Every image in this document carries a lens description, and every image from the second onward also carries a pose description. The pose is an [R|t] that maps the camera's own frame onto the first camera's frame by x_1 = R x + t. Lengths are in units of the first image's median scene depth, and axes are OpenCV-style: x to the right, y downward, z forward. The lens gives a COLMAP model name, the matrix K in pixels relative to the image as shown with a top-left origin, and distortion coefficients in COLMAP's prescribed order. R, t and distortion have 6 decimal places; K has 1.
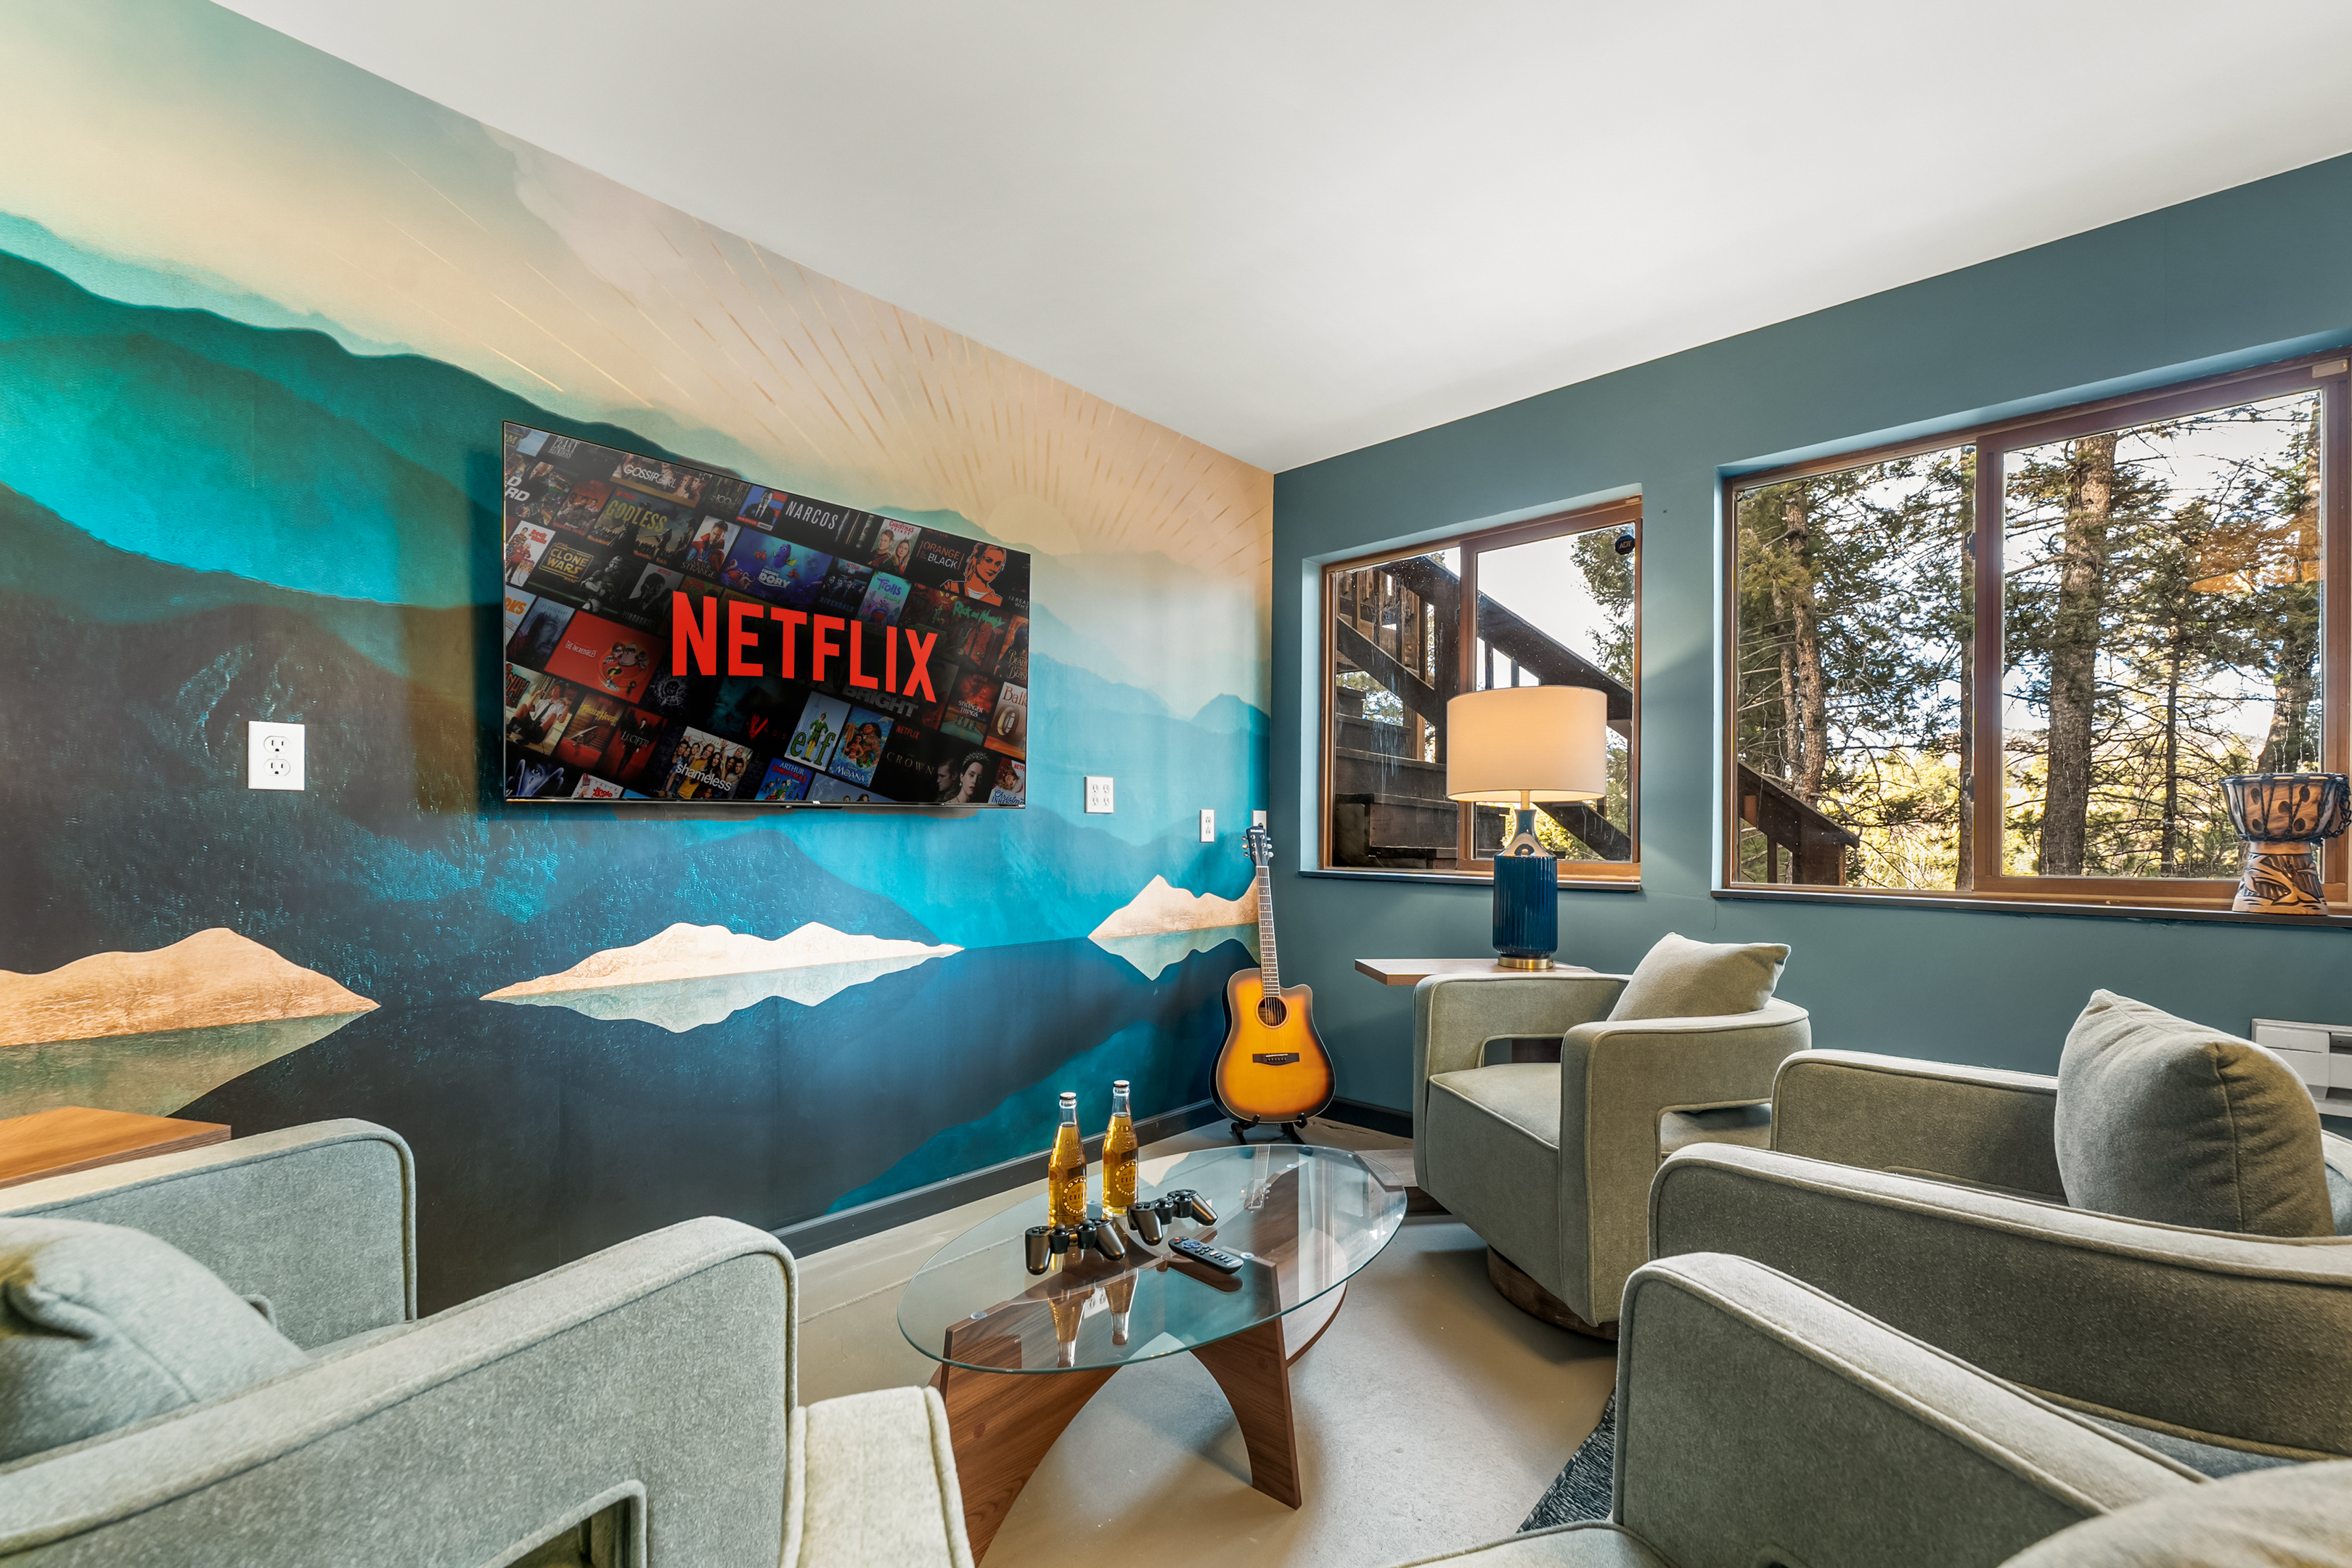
lens RADIAL K [[977.6, 0, 1171.3], [0, 977.6, 827.3], [0, 0, 1]] dist [0.001267, 0.000173]
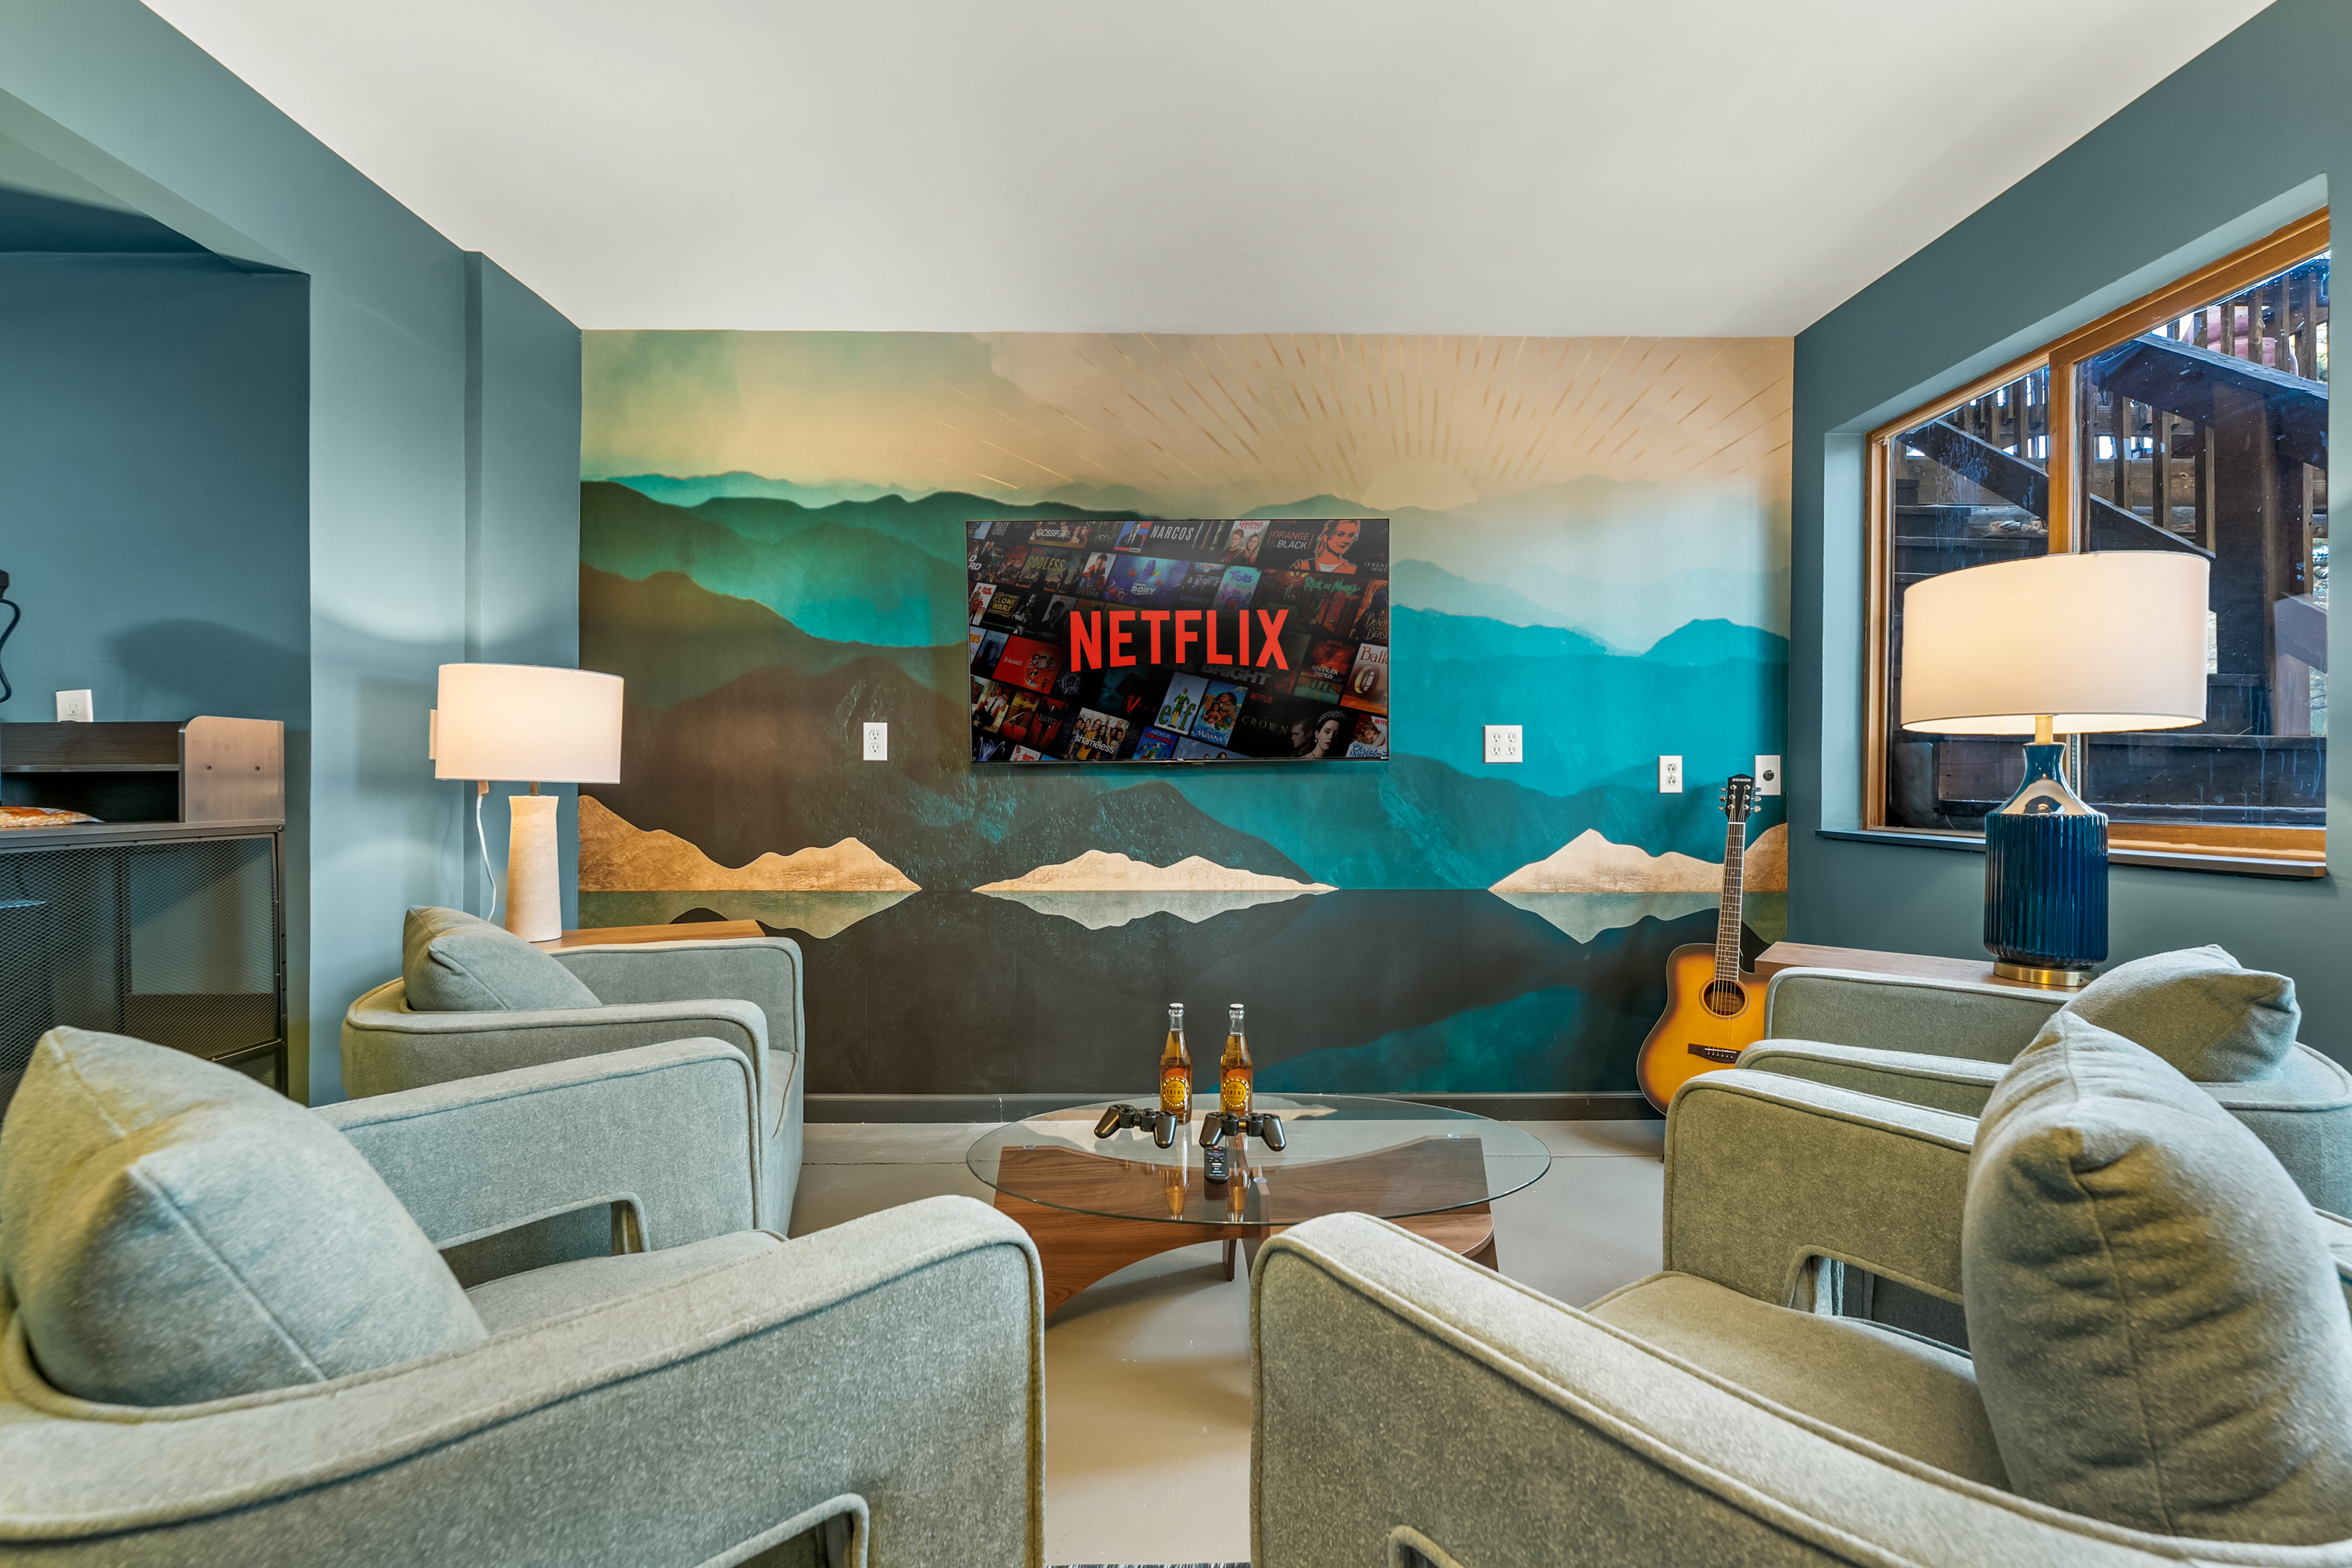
lens RADIAL K [[943.7, 0, 1176.0], [0, 943.7, 784.0], [0, 0, 1]] dist [-0.000287, -0.000003]
pose [[0.694775, -0.004473, -0.719213, 0.500511], [0.006699, 0.999978, 0.000252, 0.004918], [0.719196, -0.004993, 0.694790, 0.151560]]
